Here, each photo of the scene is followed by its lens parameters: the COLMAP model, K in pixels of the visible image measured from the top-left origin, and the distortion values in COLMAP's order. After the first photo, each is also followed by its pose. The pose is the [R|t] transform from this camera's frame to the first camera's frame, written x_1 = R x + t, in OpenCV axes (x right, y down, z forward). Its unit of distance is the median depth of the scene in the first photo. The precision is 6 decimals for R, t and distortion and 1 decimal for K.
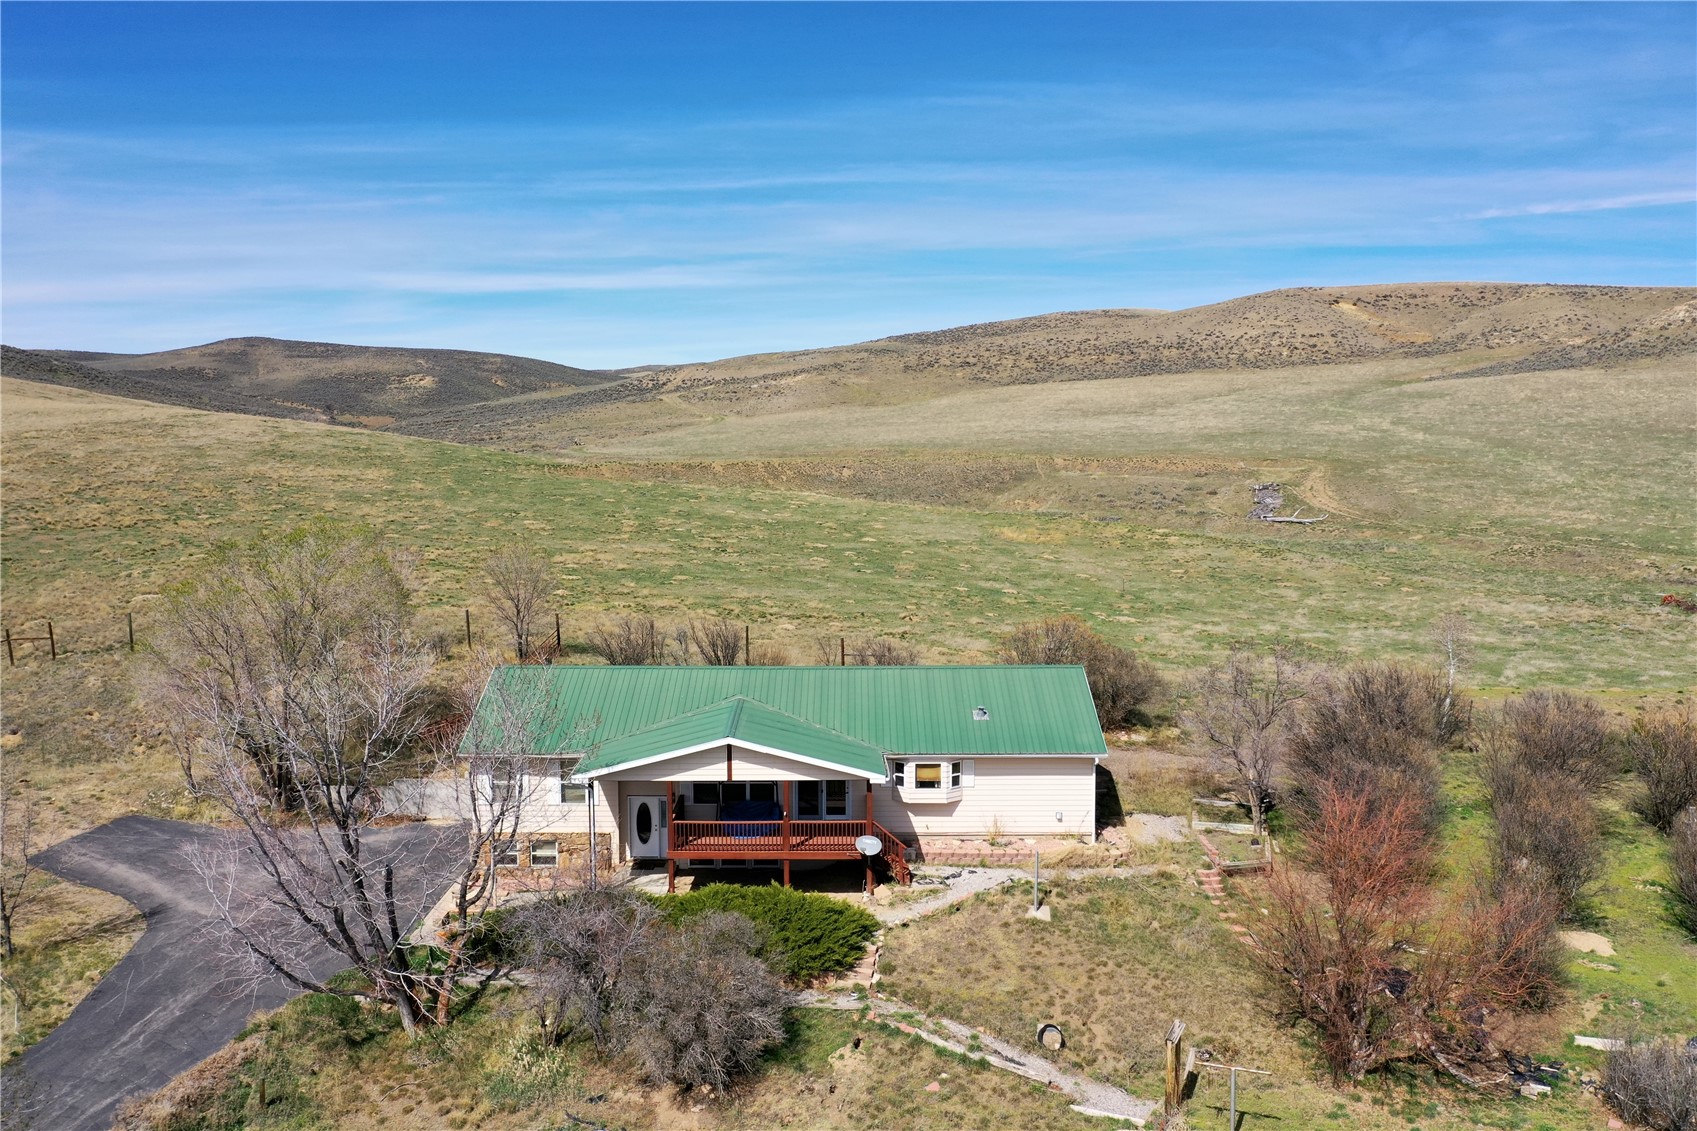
lens RADIAL K [[1347.8, 0, 850.8], [0, 1347.8, 564.2], [0, 0, 1]] dist [-0.015401, -0.007211]
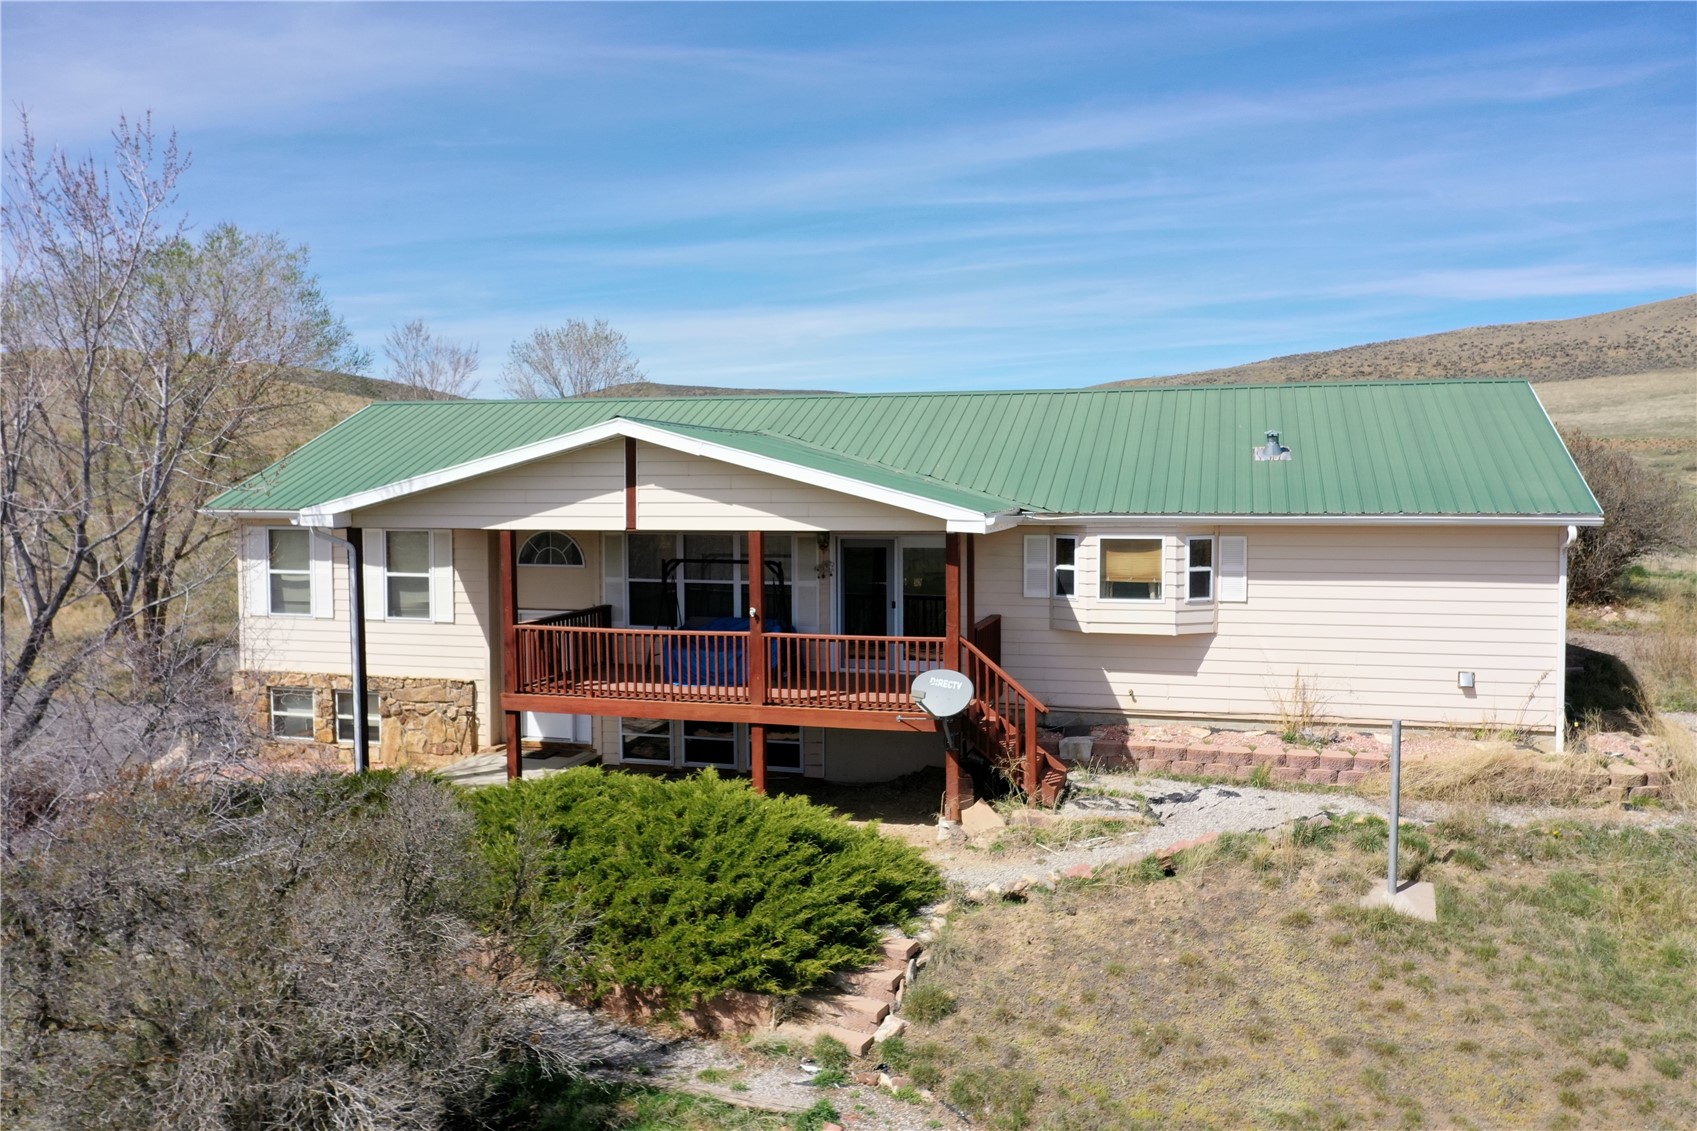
lens RADIAL K [[1347.8, 0, 849.2], [0, 1347.8, 565.5], [0, 0, 1]] dist [-0.015401, -0.007211]
pose [[0.960451, 0.012991, -0.278145, 0.095178], [-0.025350, 0.998842, -0.040882, 0.185752], [0.277292, 0.046316, 0.959669, 0.603095]]
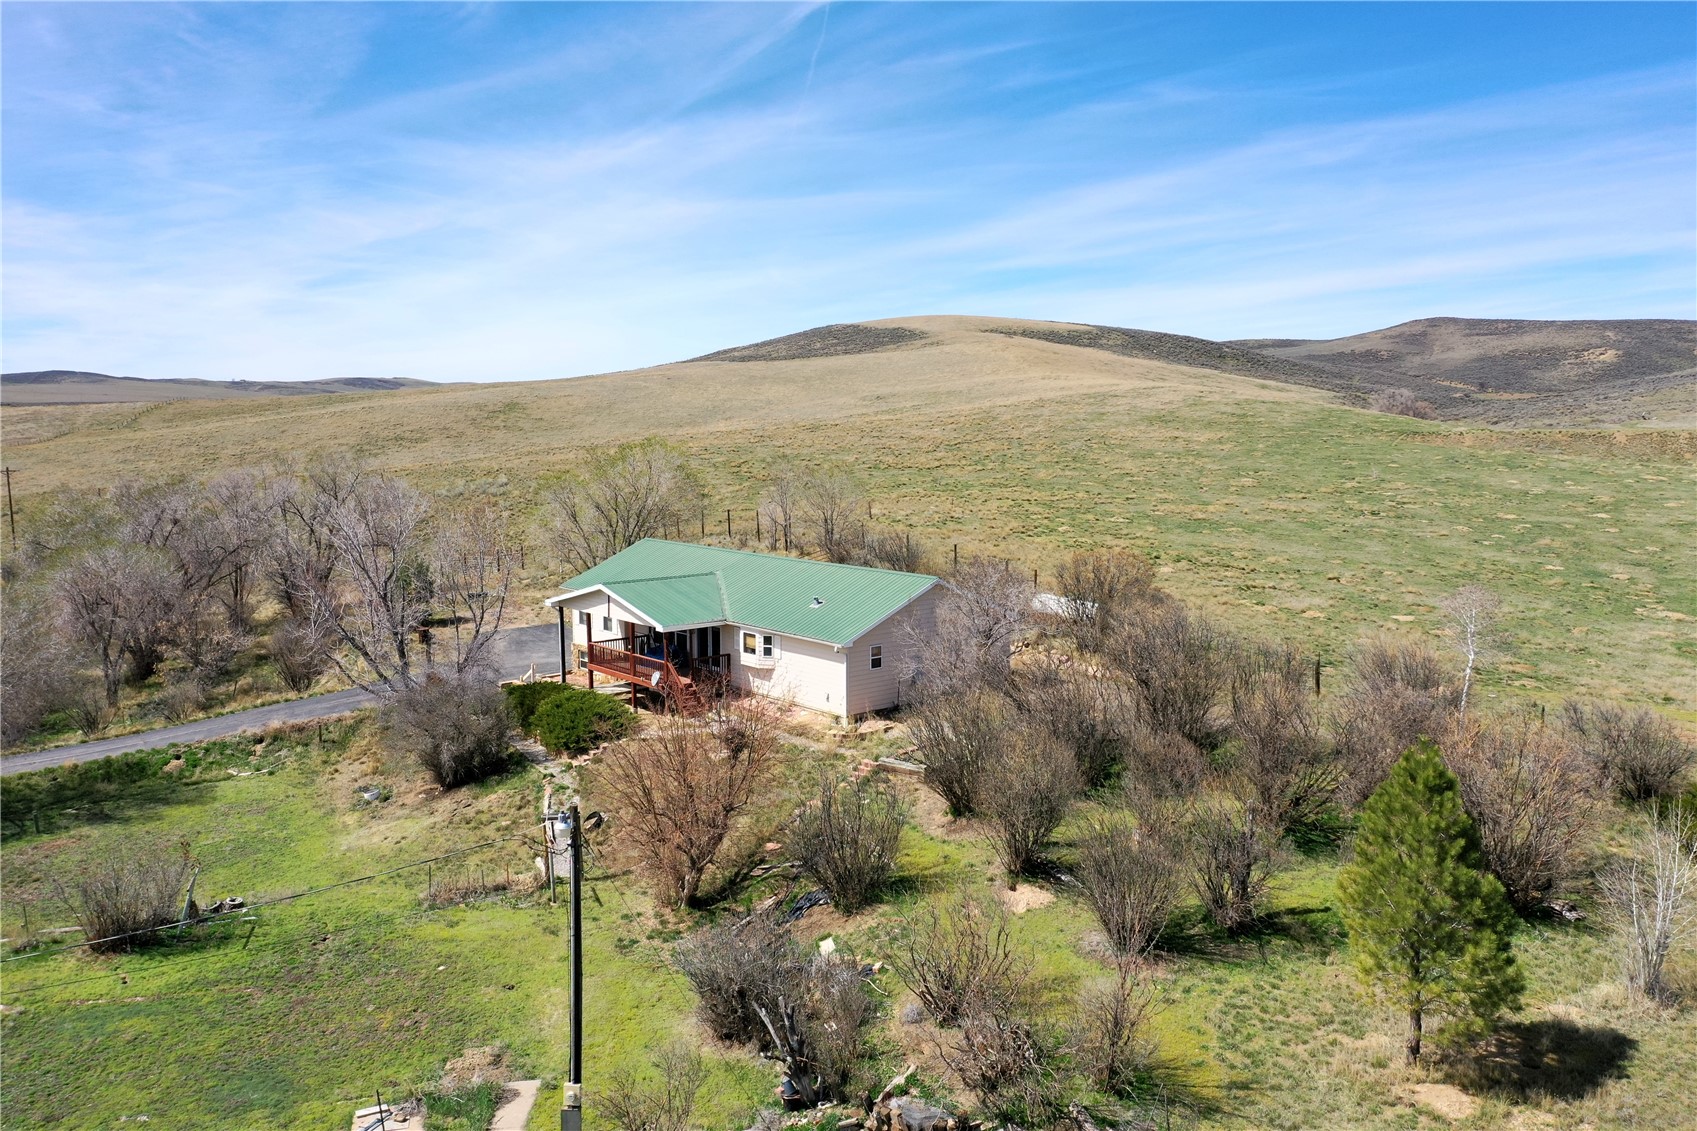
lens RADIAL K [[1347.8, 0, 838.1], [0, 1347.8, 566.6], [0, 0, 1]] dist [-0.015401, -0.007211]
pose [[0.621828, 0.083077, -0.778735, 1.110981], [-0.072778, 0.996185, 0.048160, 0.024706], [0.779765, 0.026728, 0.625502, 0.315760]]
